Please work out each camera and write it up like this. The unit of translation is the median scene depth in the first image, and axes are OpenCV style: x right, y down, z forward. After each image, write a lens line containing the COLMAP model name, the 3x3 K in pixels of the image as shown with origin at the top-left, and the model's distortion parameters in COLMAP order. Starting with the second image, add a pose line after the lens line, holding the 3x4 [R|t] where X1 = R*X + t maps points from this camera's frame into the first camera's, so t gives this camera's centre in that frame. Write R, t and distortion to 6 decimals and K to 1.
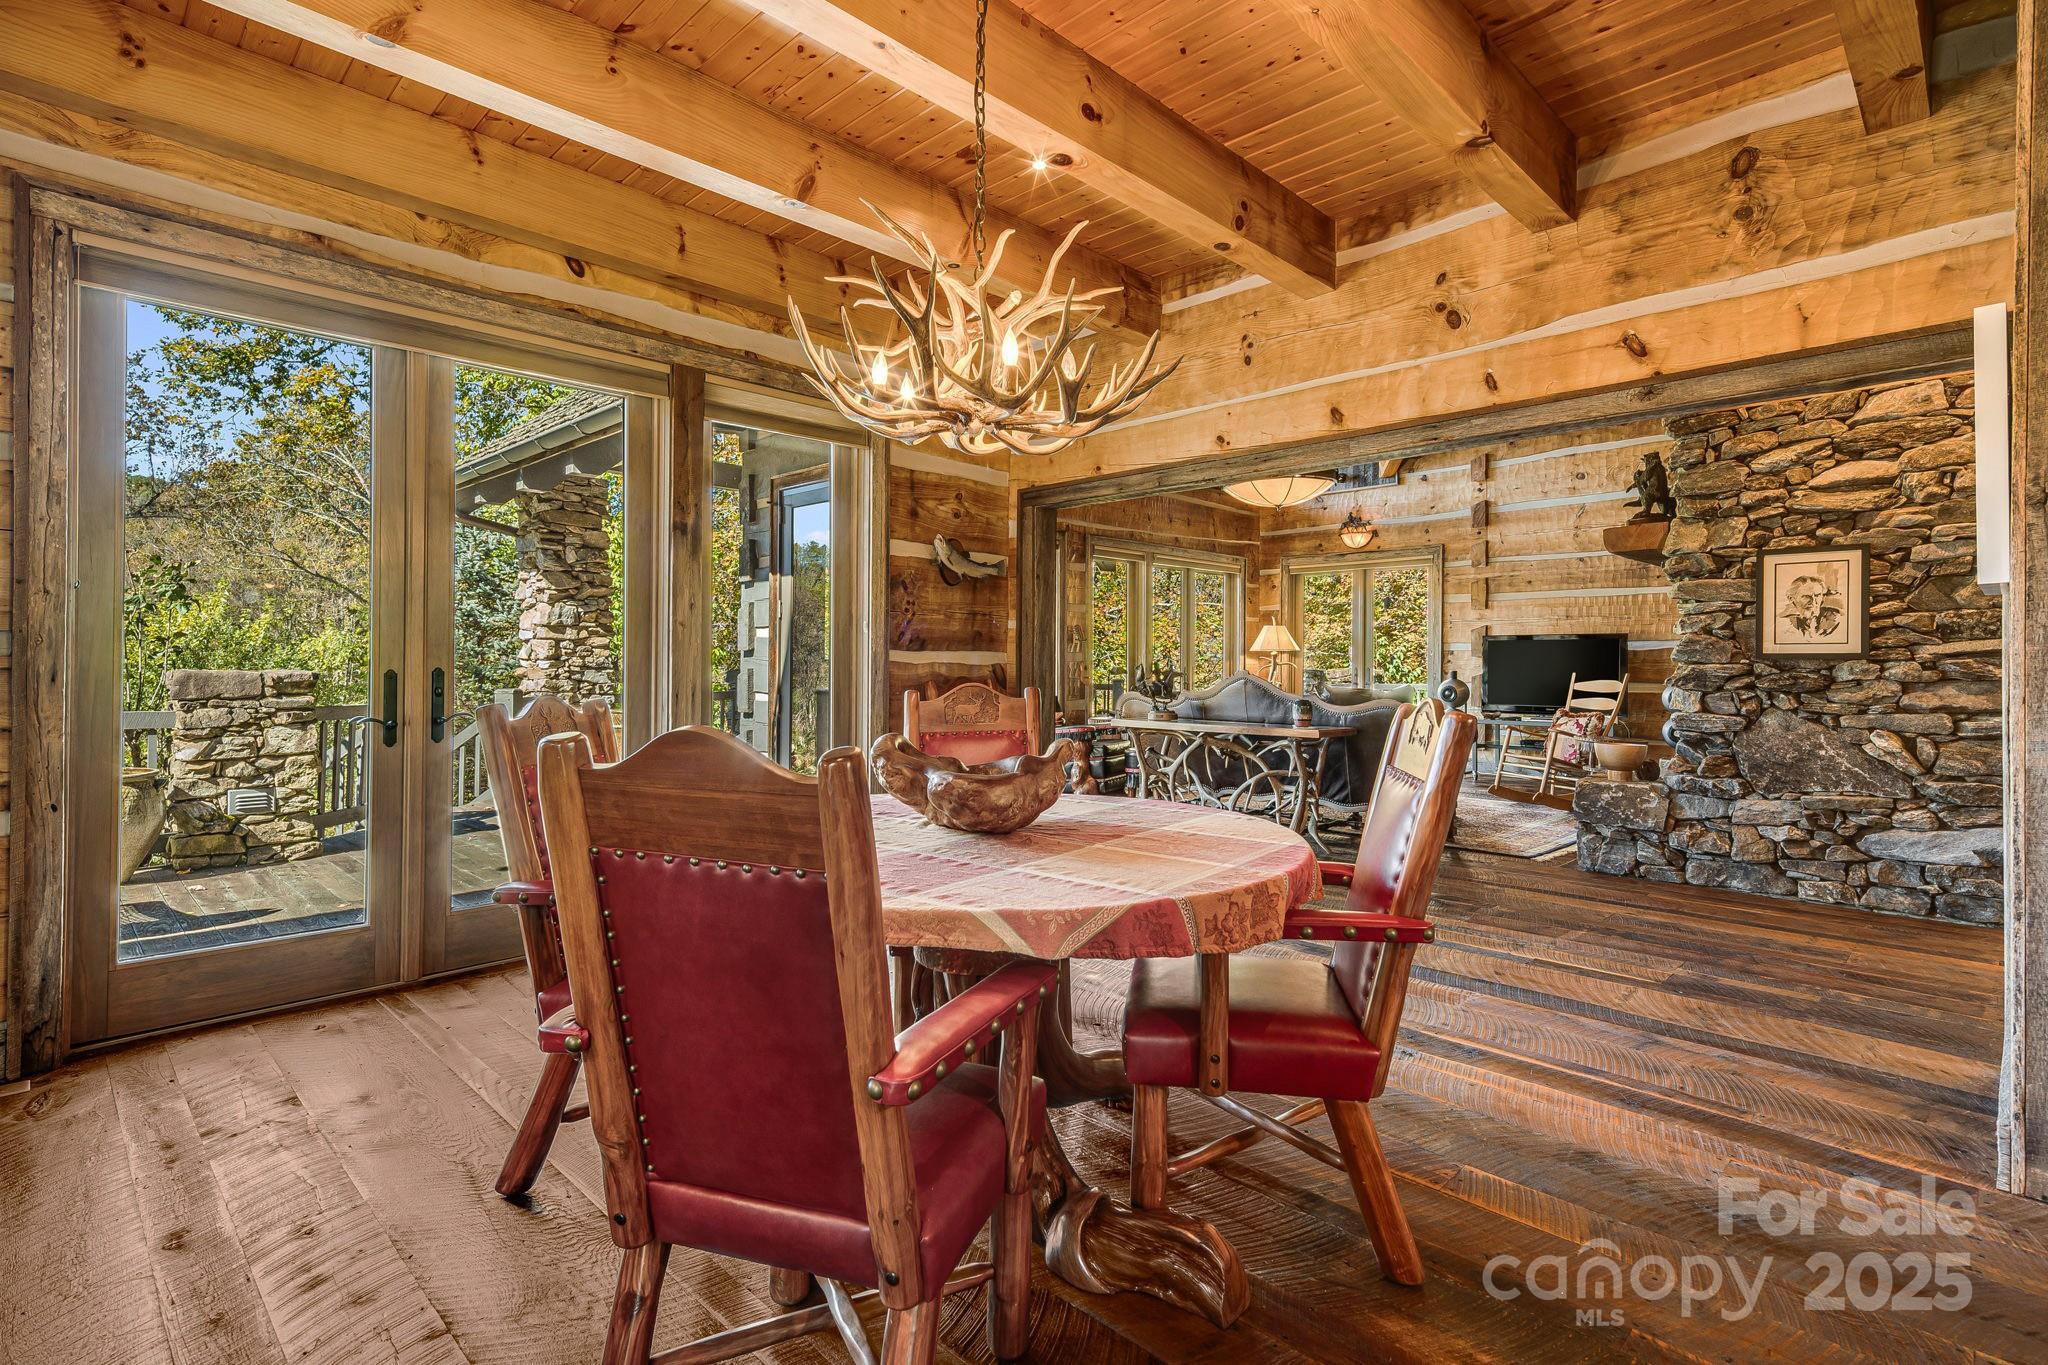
lens RADIAL K [[994.0, 0, 1013.7], [0, 994.0, 673.9], [0, 0, 1]] dist [-0.000062, 0.000360]
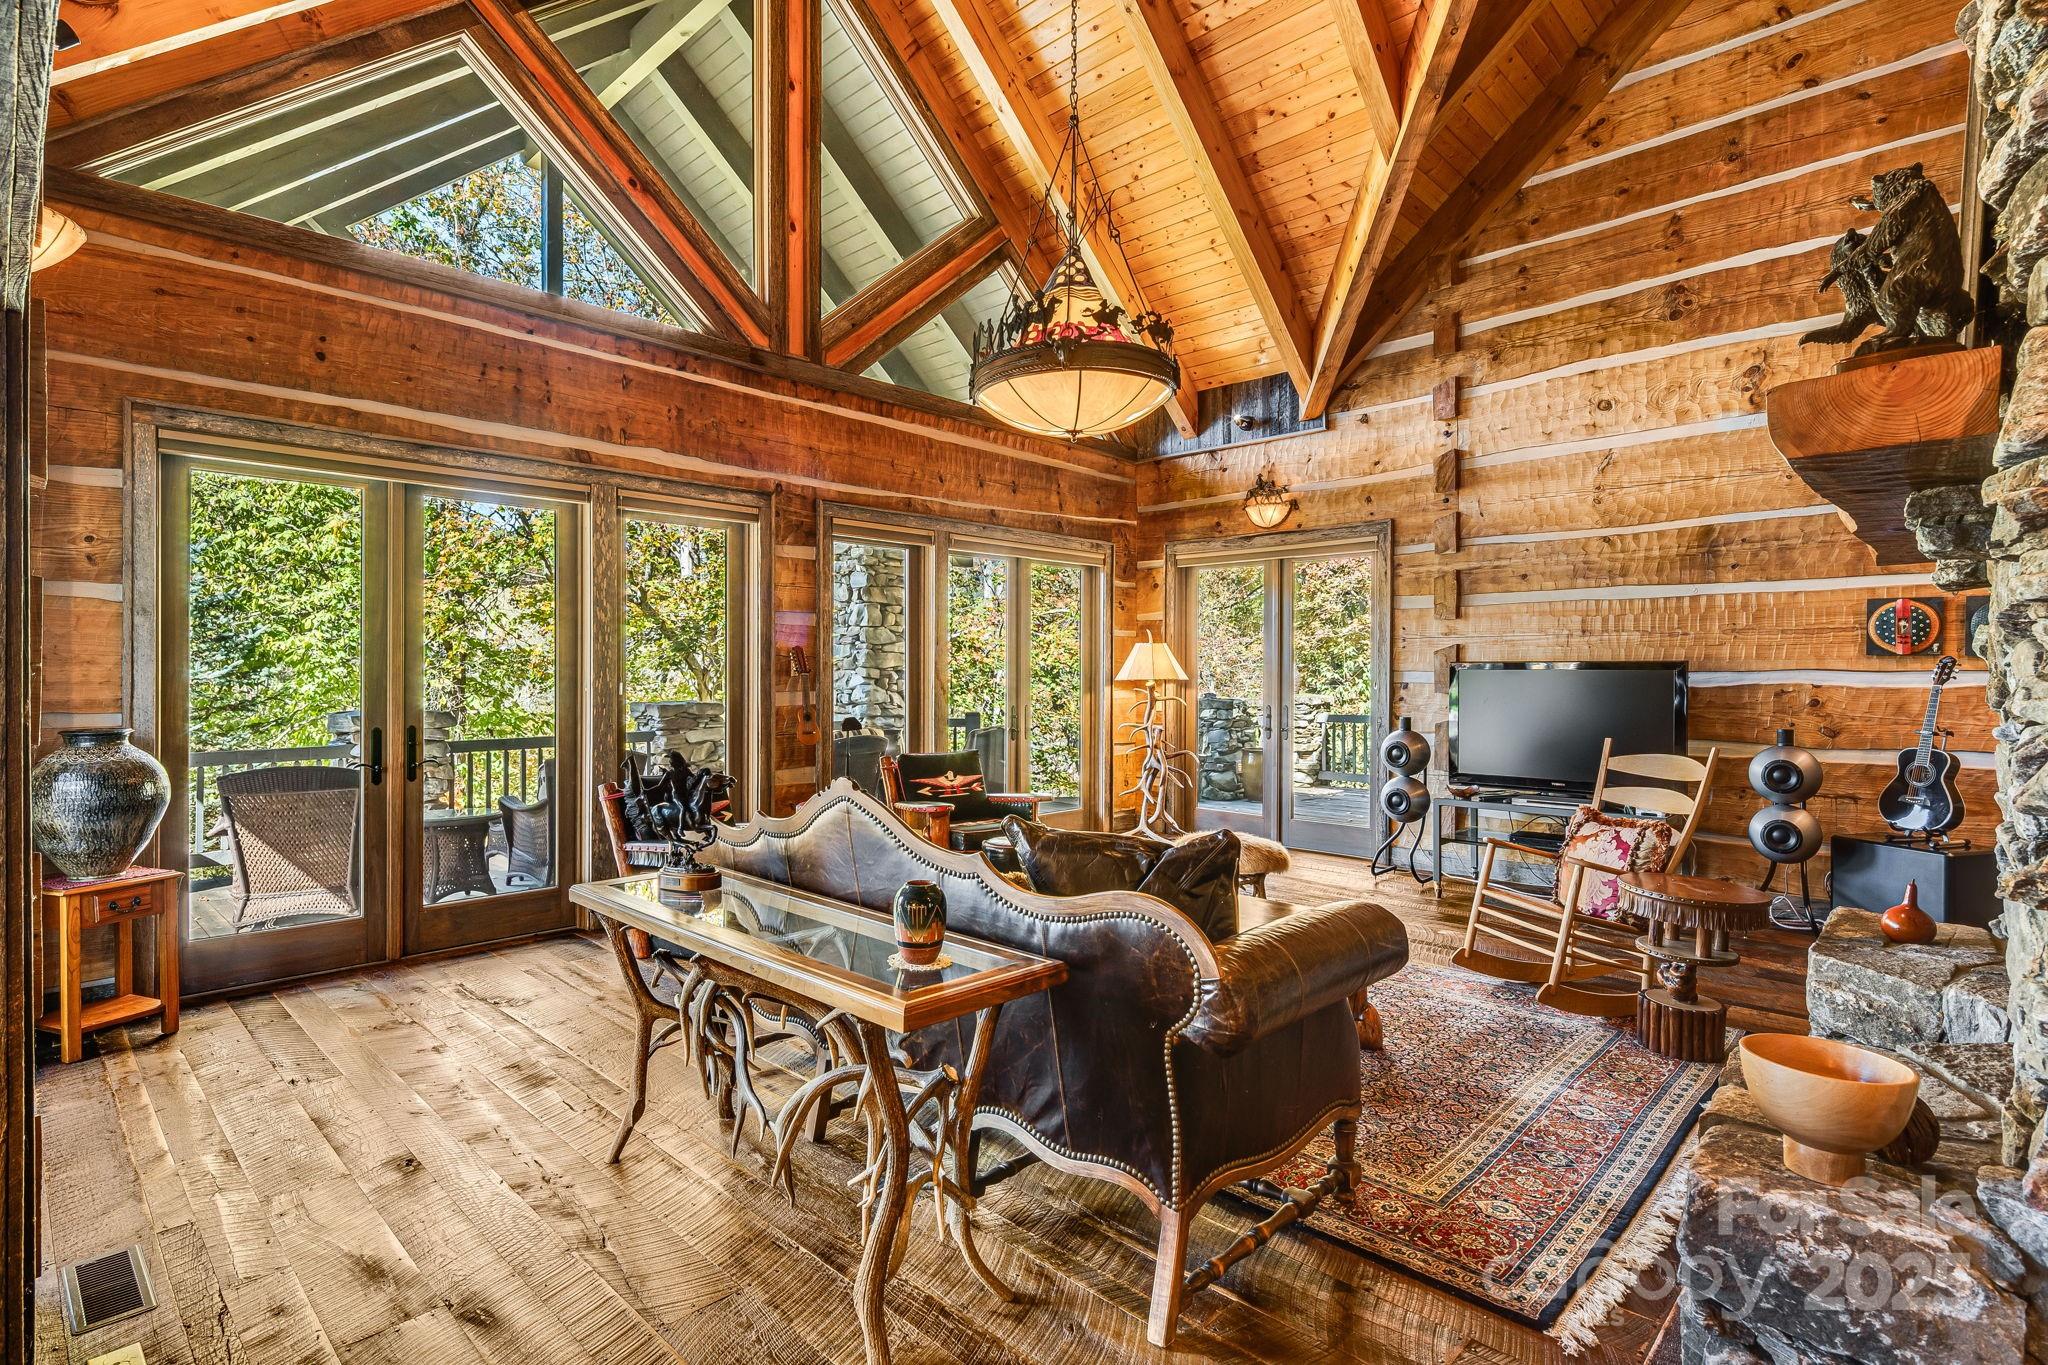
lens RADIAL K [[994.0, 0, 1034.4], [0, 994.0, 679.2], [0, 0, 1]] dist [-0.000062, 0.000360]
pose [[0.999652, -0.003960, 0.026100, 0.182242], [0.003930, 0.999992, 0.001179, -0.027511], [-0.026104, -0.001076, 0.999659, 0.359237]]
